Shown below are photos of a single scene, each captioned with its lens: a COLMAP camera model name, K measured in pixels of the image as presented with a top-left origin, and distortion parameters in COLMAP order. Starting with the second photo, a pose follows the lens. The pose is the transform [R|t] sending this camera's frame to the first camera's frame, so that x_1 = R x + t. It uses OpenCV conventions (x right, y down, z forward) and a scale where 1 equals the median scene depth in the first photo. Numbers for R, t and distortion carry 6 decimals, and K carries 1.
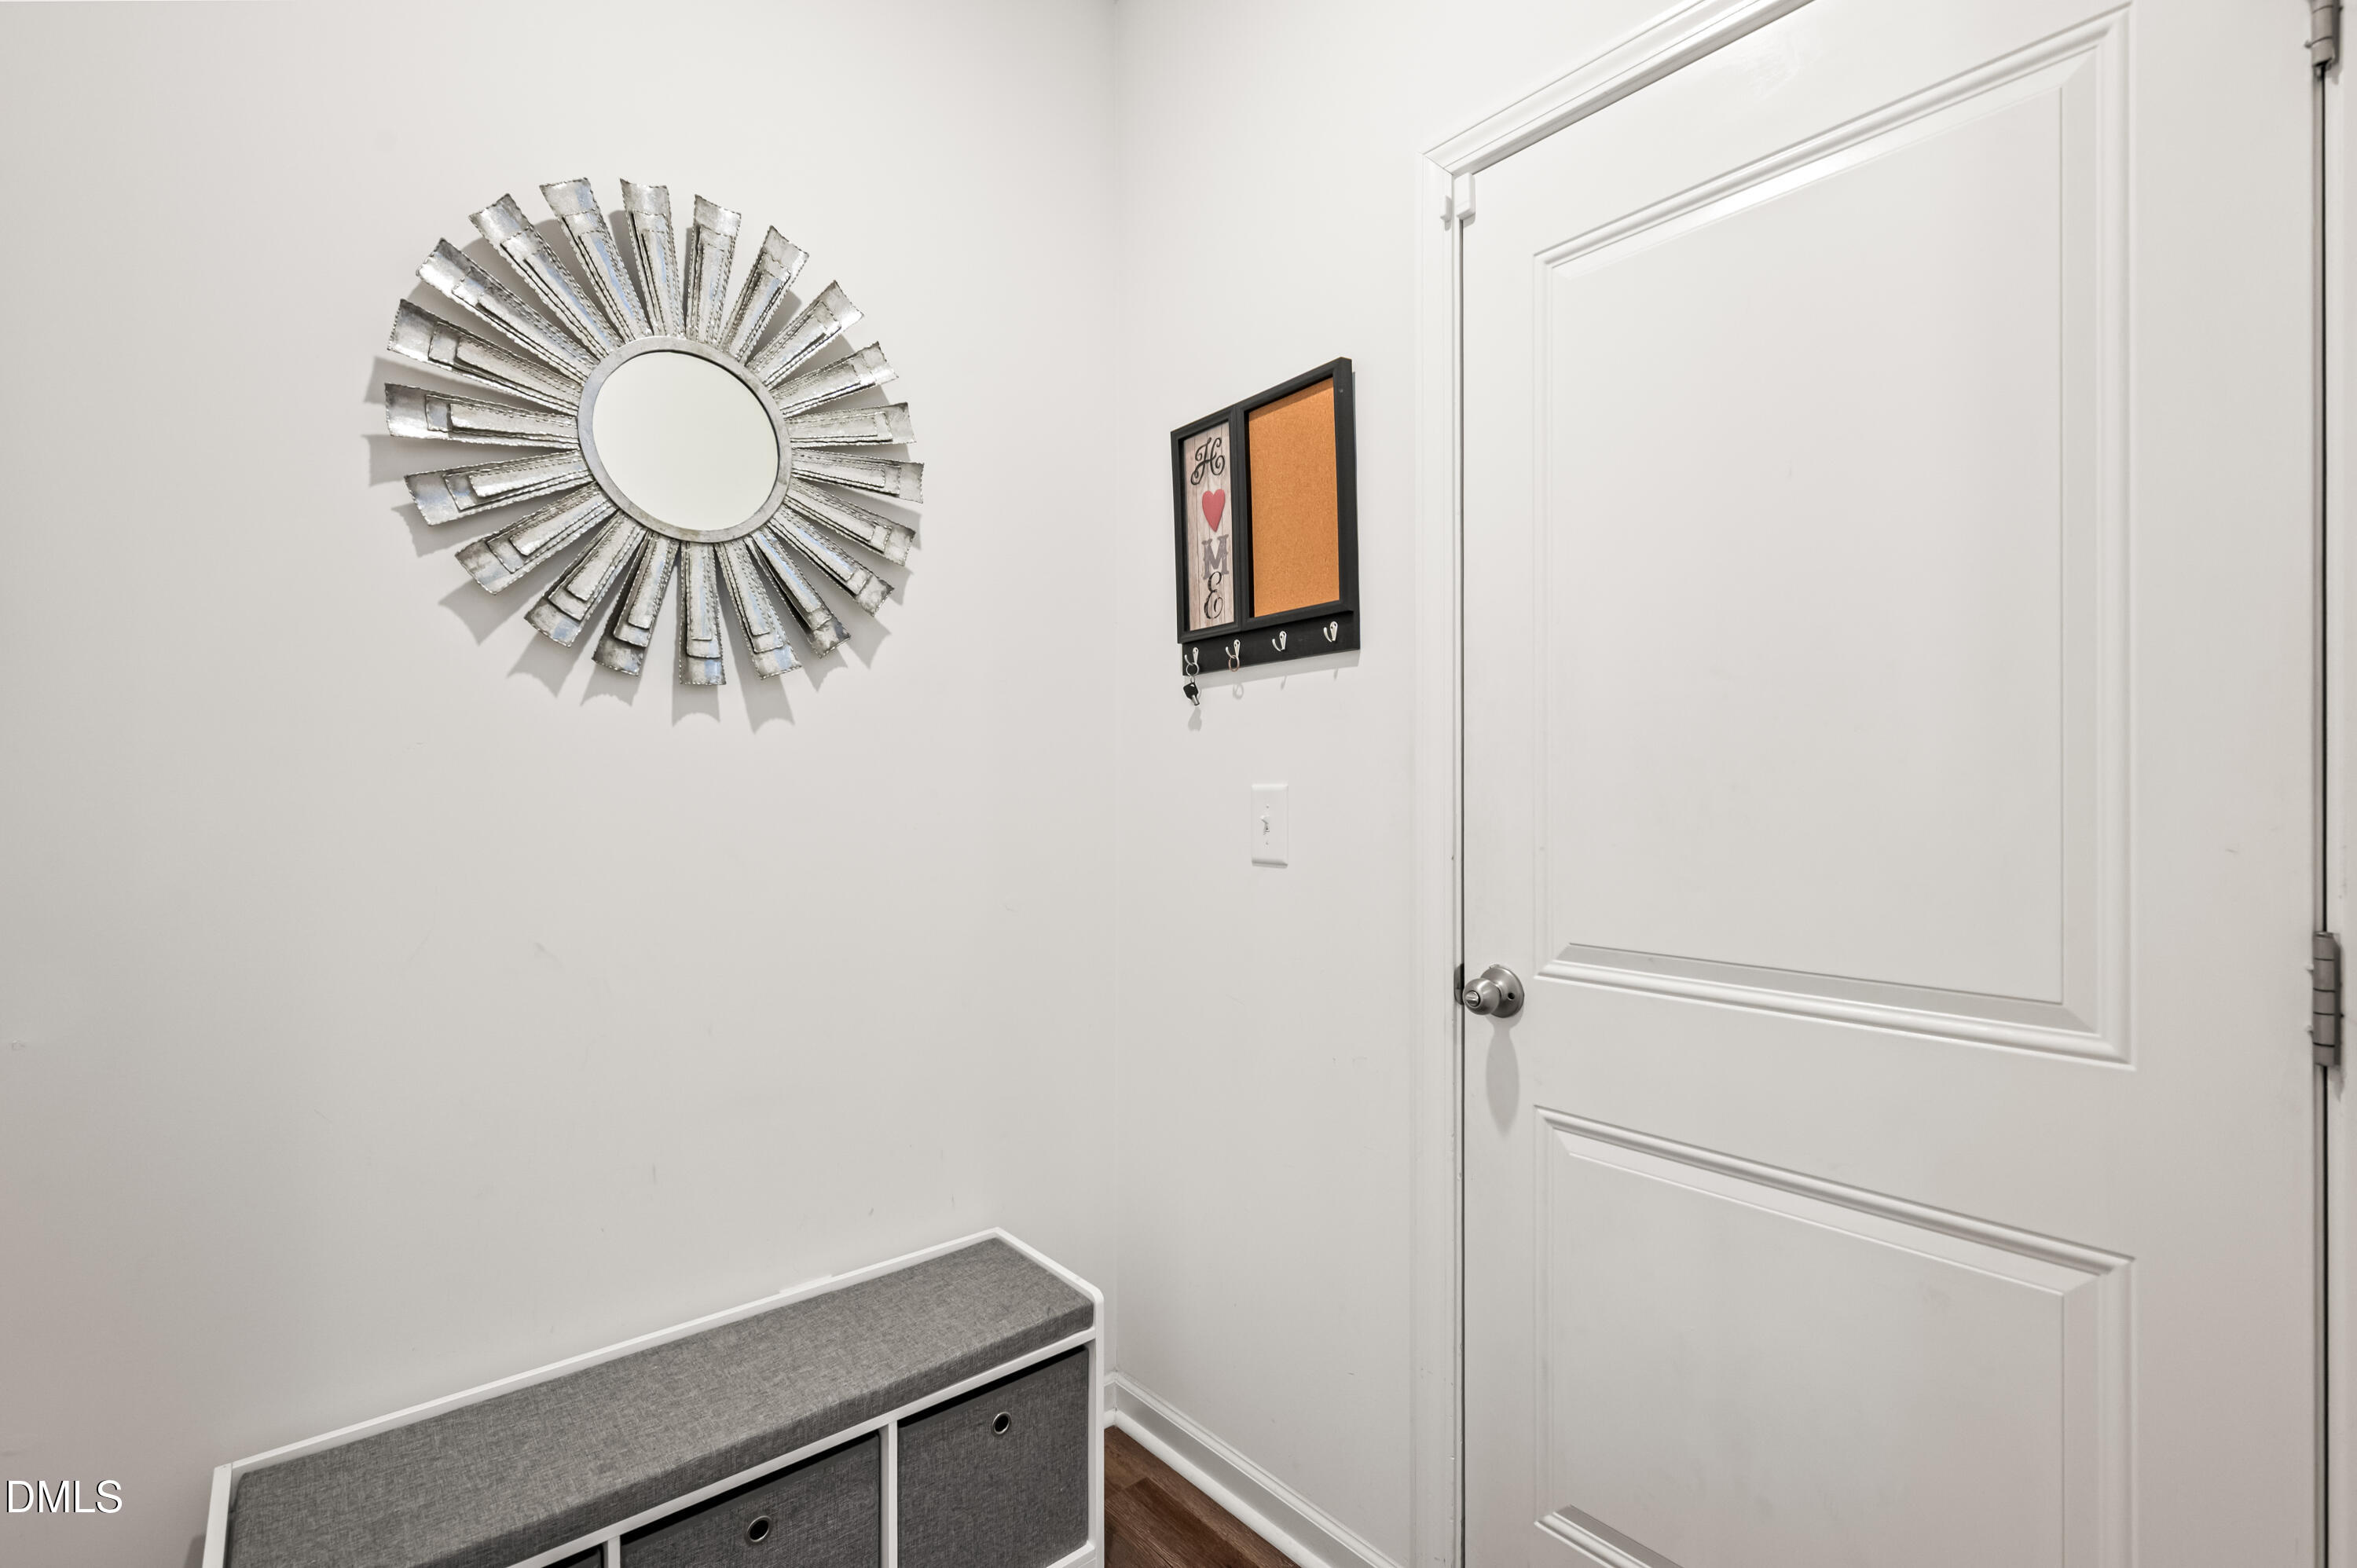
lens RADIAL K [[1055.6, 0, 1180.5], [0, 1055.6, 772.8], [0, 0, 1]] dist [-0.002338, 0.000140]
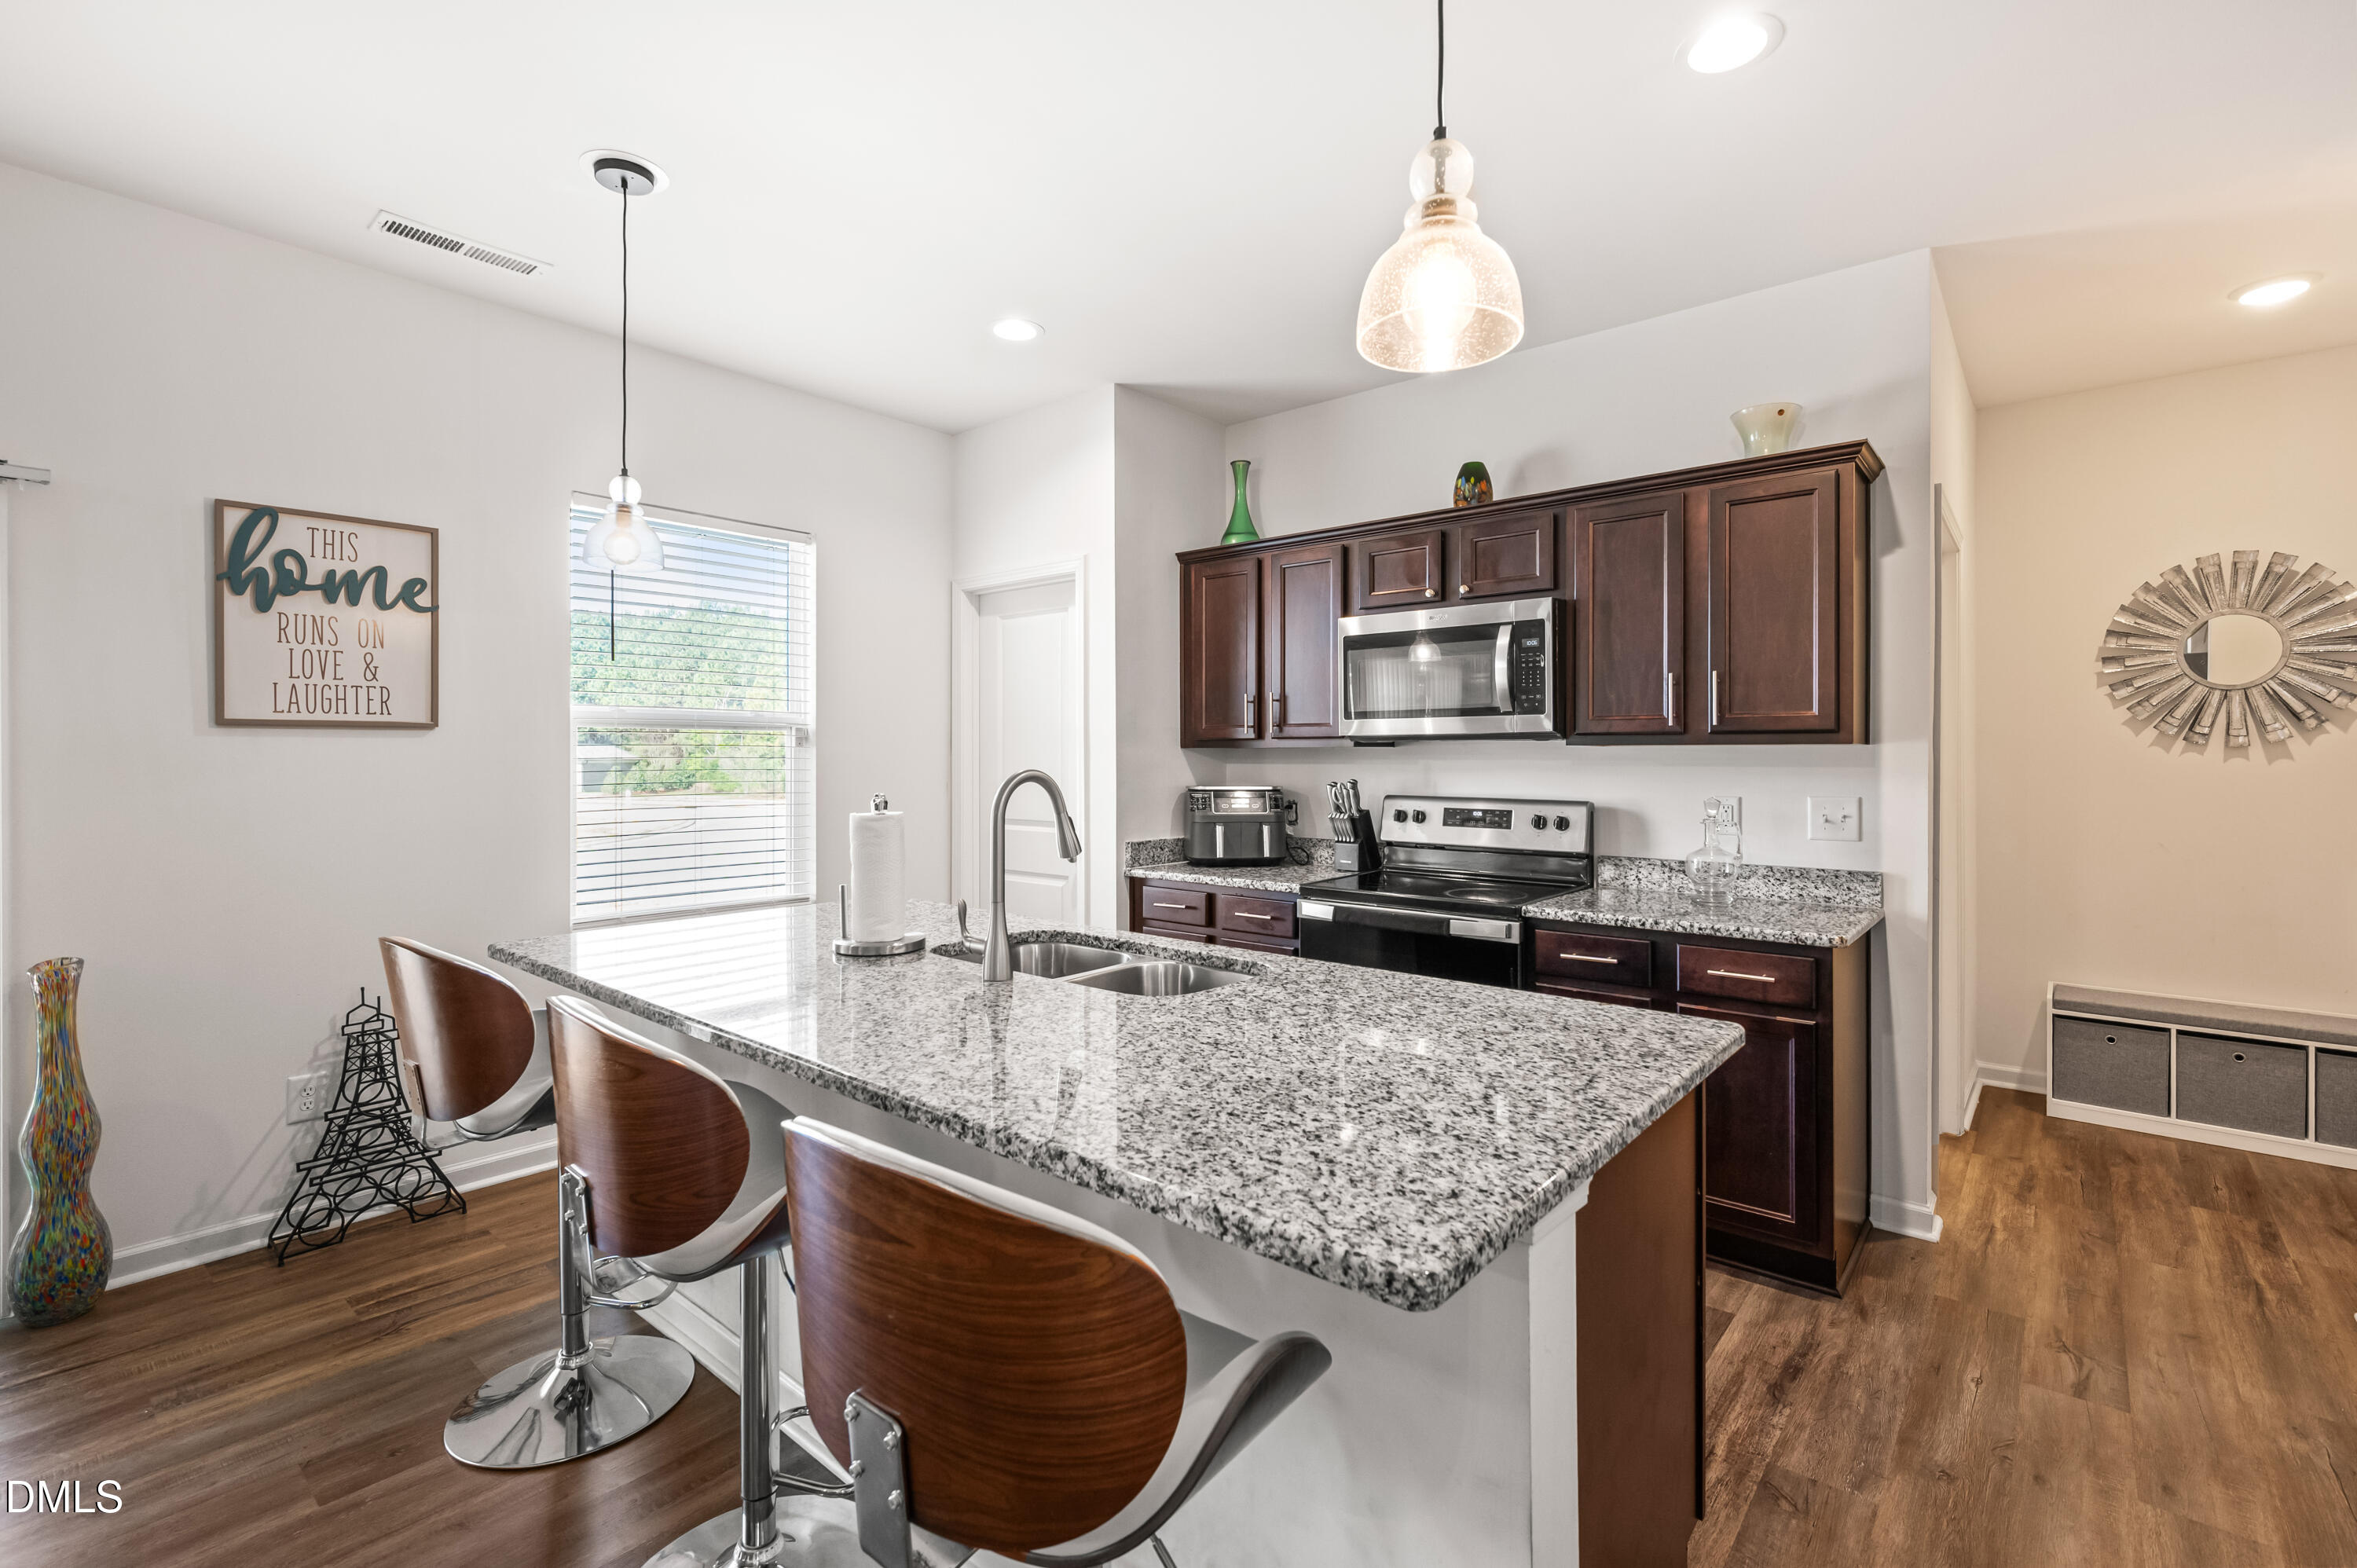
lens RADIAL K [[1055.6, 0, 1179.3], [0, 1055.6, 767.2], [0, 0, 1]] dist [-0.002338, 0.000140]
pose [[0.174449, 0.003931, -0.984658, 1.639065], [0.000778, 0.999991, 0.004130, -0.051117], [0.984666, -0.001486, 0.174444, -1.987311]]
